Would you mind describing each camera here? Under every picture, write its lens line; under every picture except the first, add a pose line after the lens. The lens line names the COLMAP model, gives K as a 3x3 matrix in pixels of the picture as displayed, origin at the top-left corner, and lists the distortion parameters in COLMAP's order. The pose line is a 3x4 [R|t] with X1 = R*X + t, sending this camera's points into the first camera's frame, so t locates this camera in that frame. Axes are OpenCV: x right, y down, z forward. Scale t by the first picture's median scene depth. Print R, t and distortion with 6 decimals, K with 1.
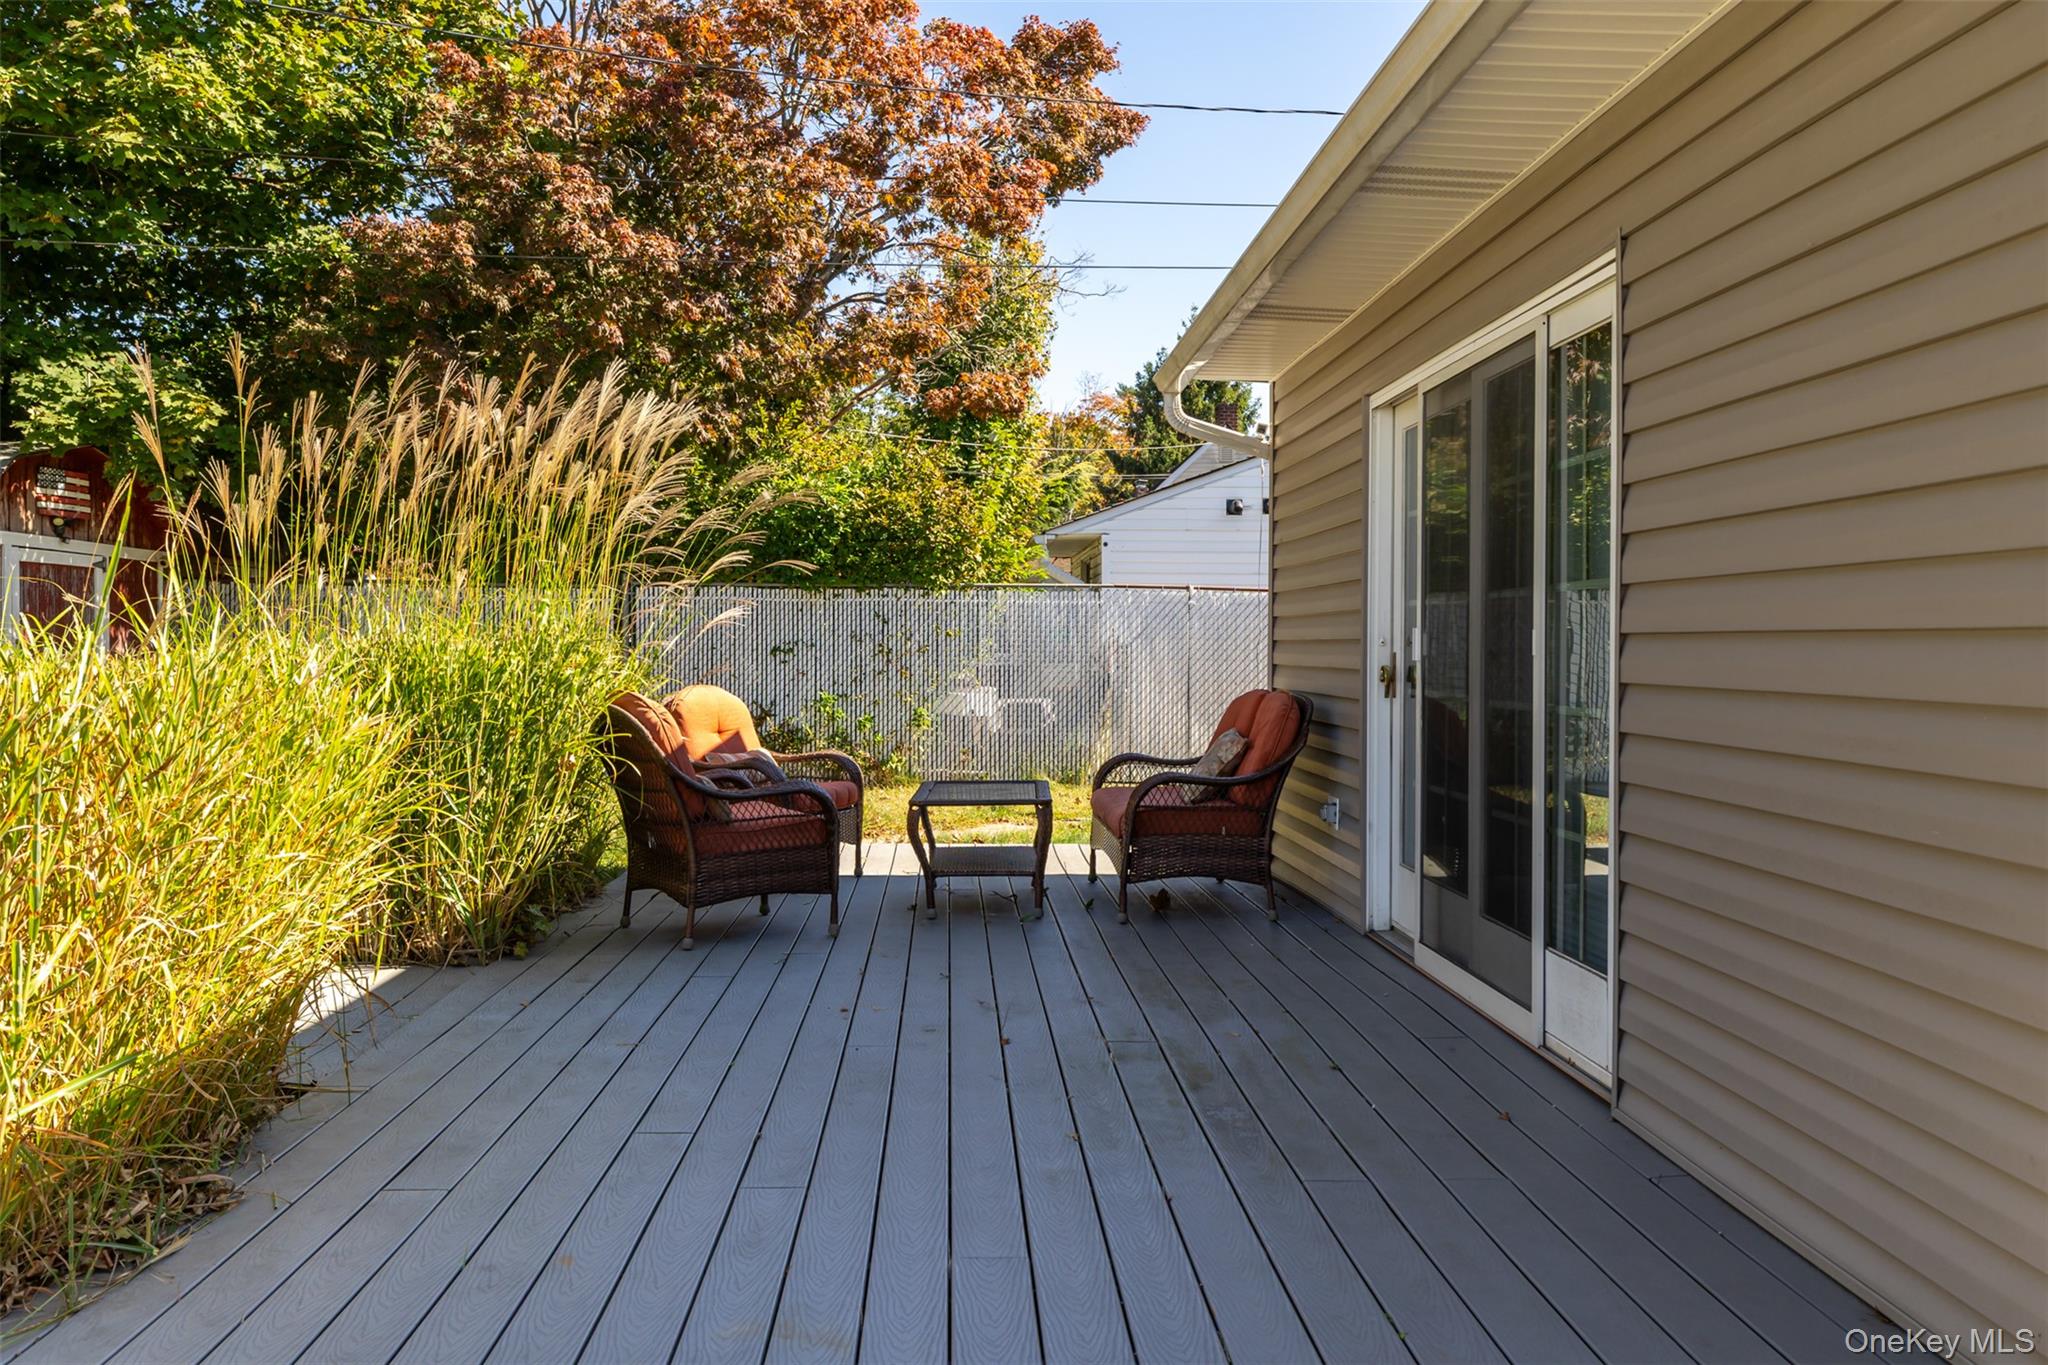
lens RADIAL K [[1707.5, 0, 1028.4], [0, 1707.5, 620.9], [0, 0, 1]] dist [-0.005786, -0.000359]
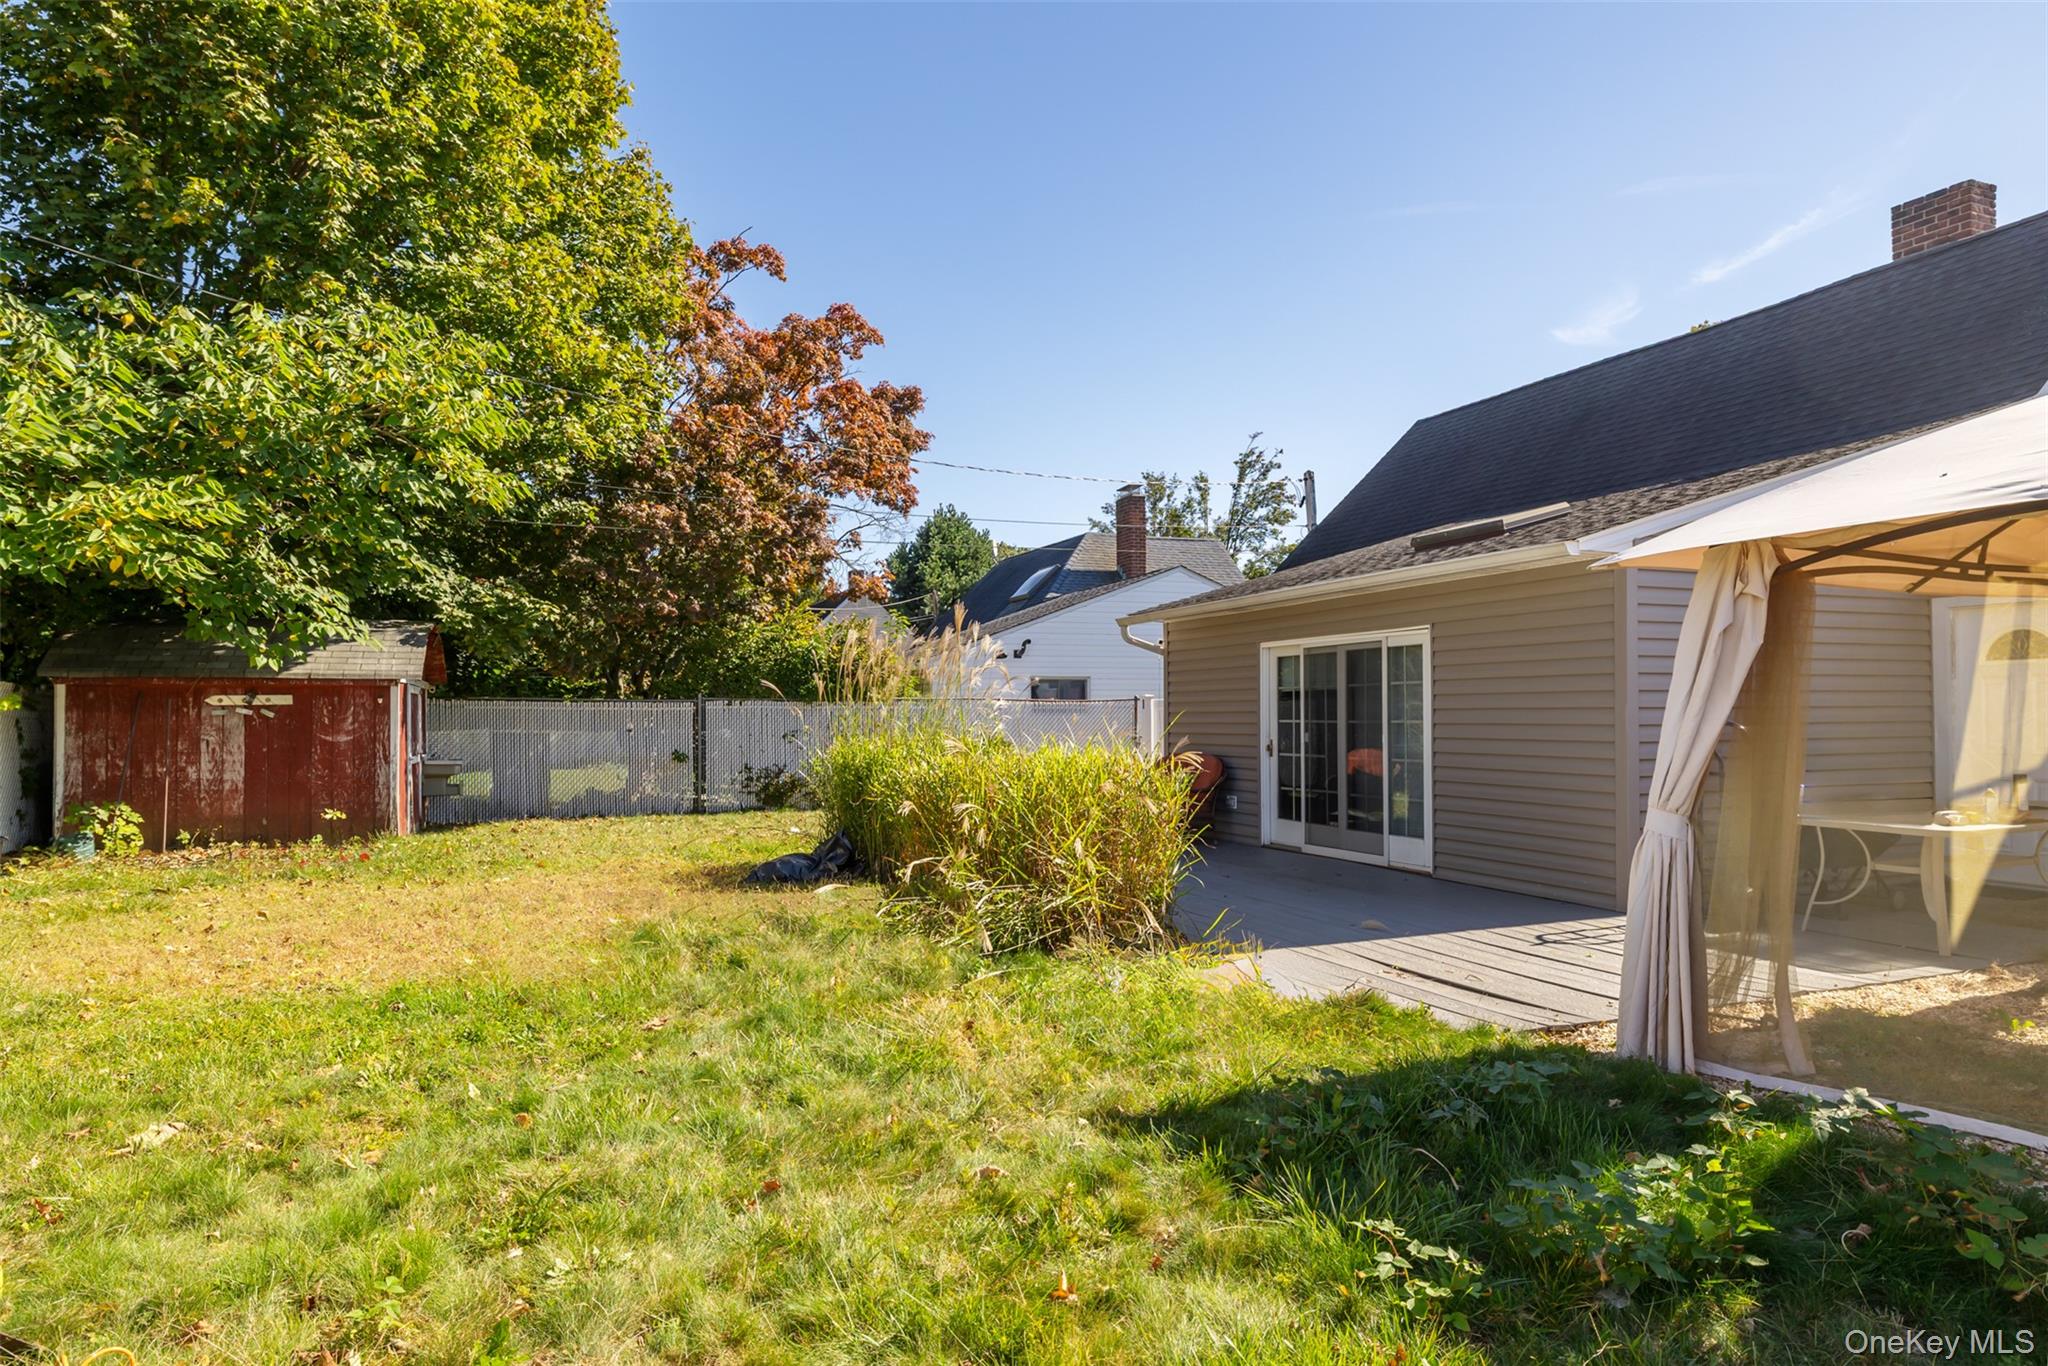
lens RADIAL K [[1200.8, 0, 1001.4], [0, 1200.8, 690.9], [0, 0, 1]] dist [0.002745, -0.001374]
pose [[0.944980, -0.002946, 0.327114, -0.685415], [0.005593, 0.999959, -0.007152, -0.039428], [-0.327079, 0.008588, 0.944958, -0.544649]]
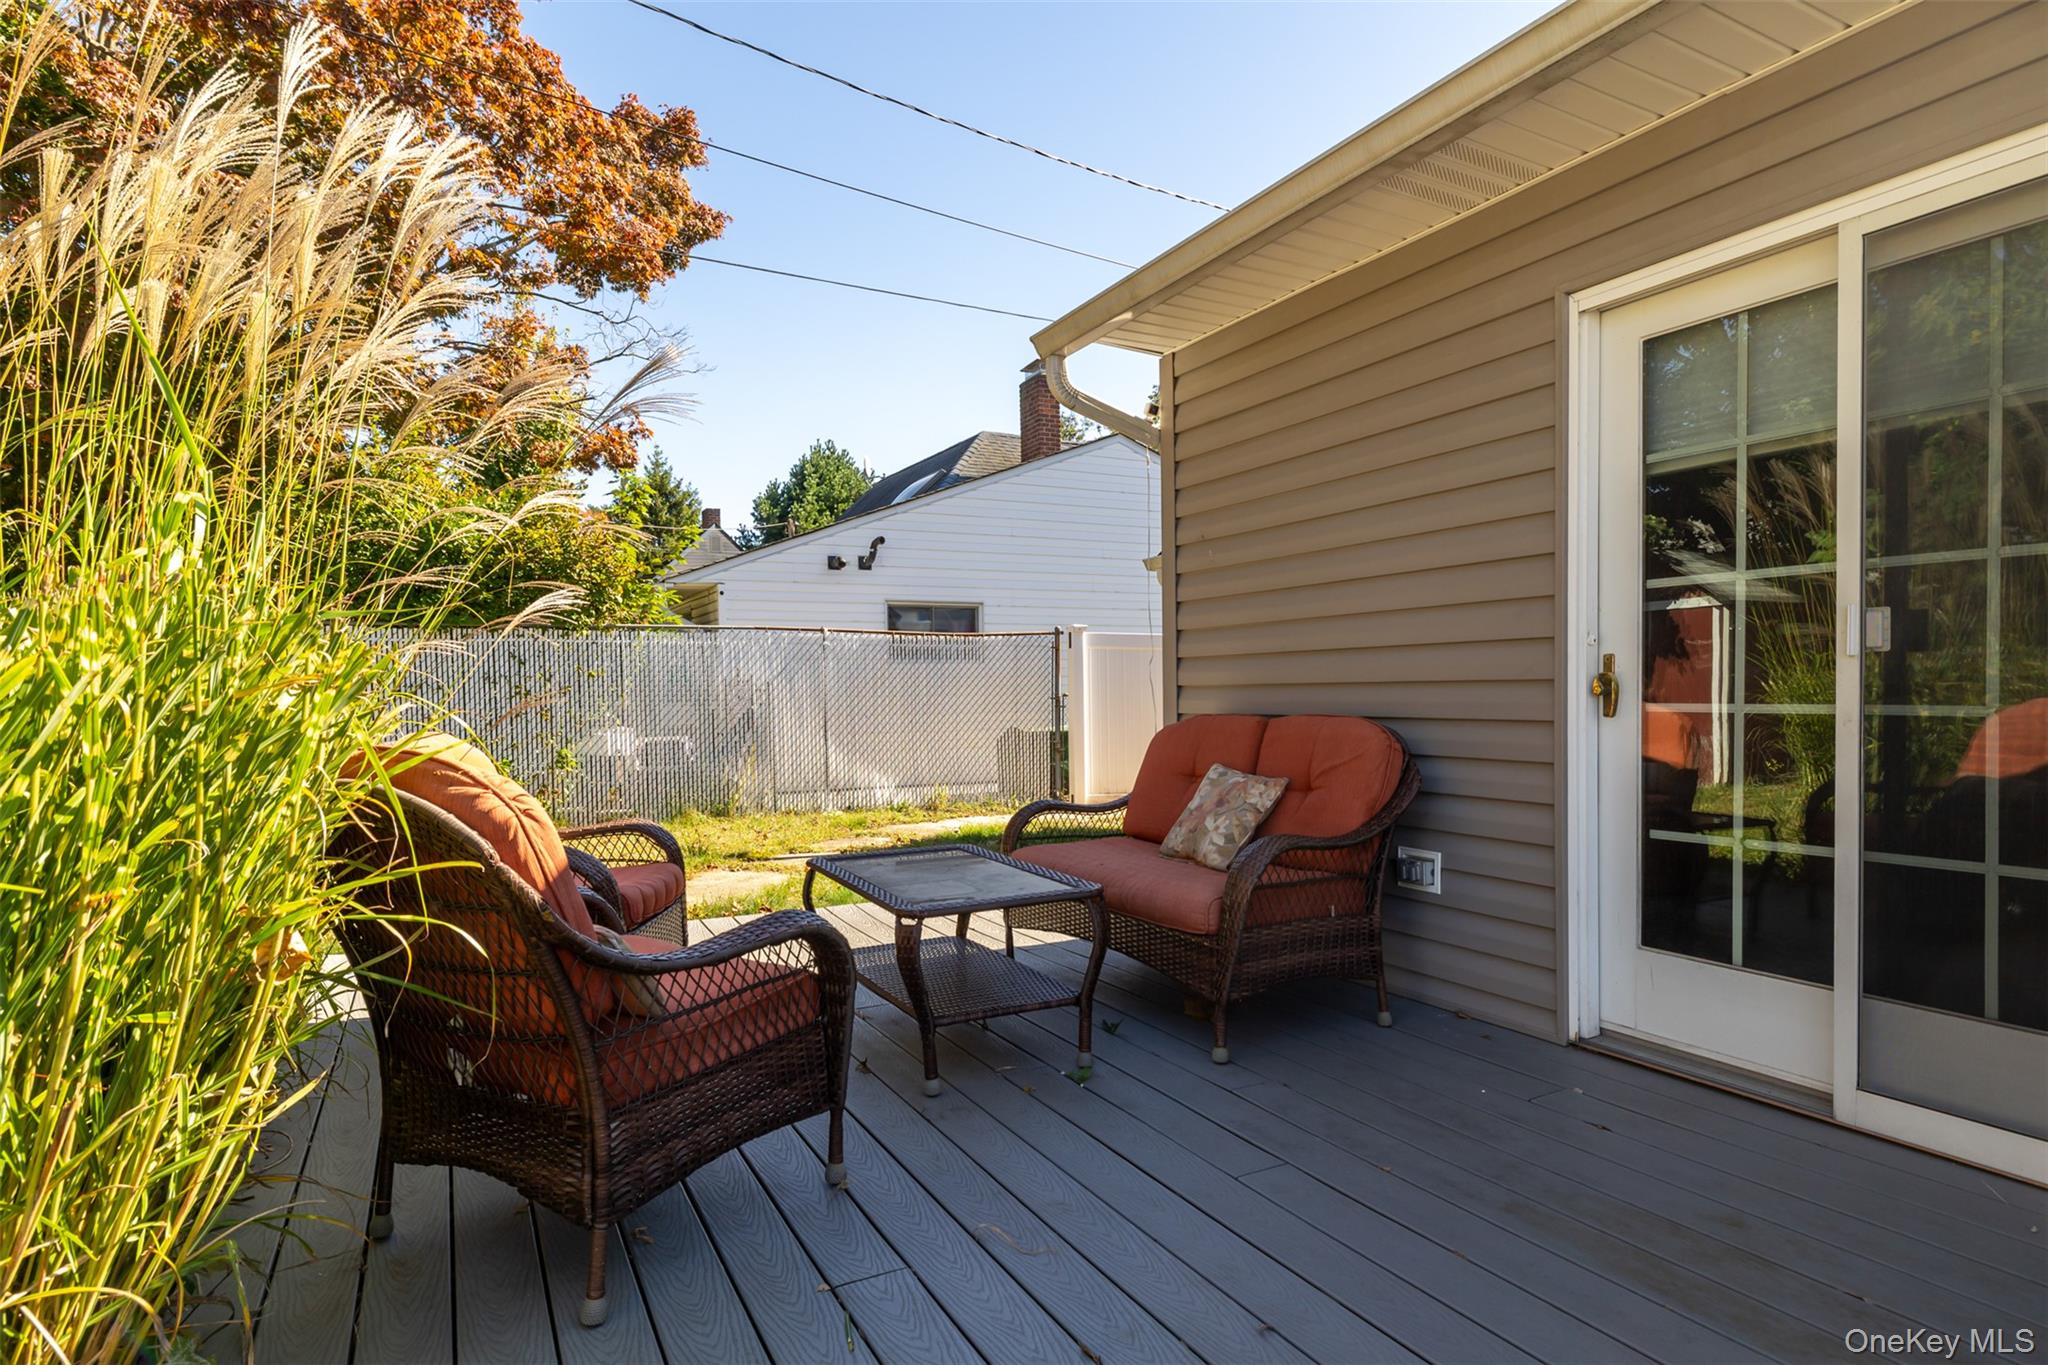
lens RADIAL K [[1127.6, 0, 1021.1], [0, 1127.6, 712.1], [0, 0, 1]] dist [0.002799, -0.000105]
pose [[0.909042, -0.025942, 0.415895, -0.181419], [0.013158, 0.999350, 0.033575, 0.020818], [-0.416496, -0.025049, 0.908792, 0.577871]]
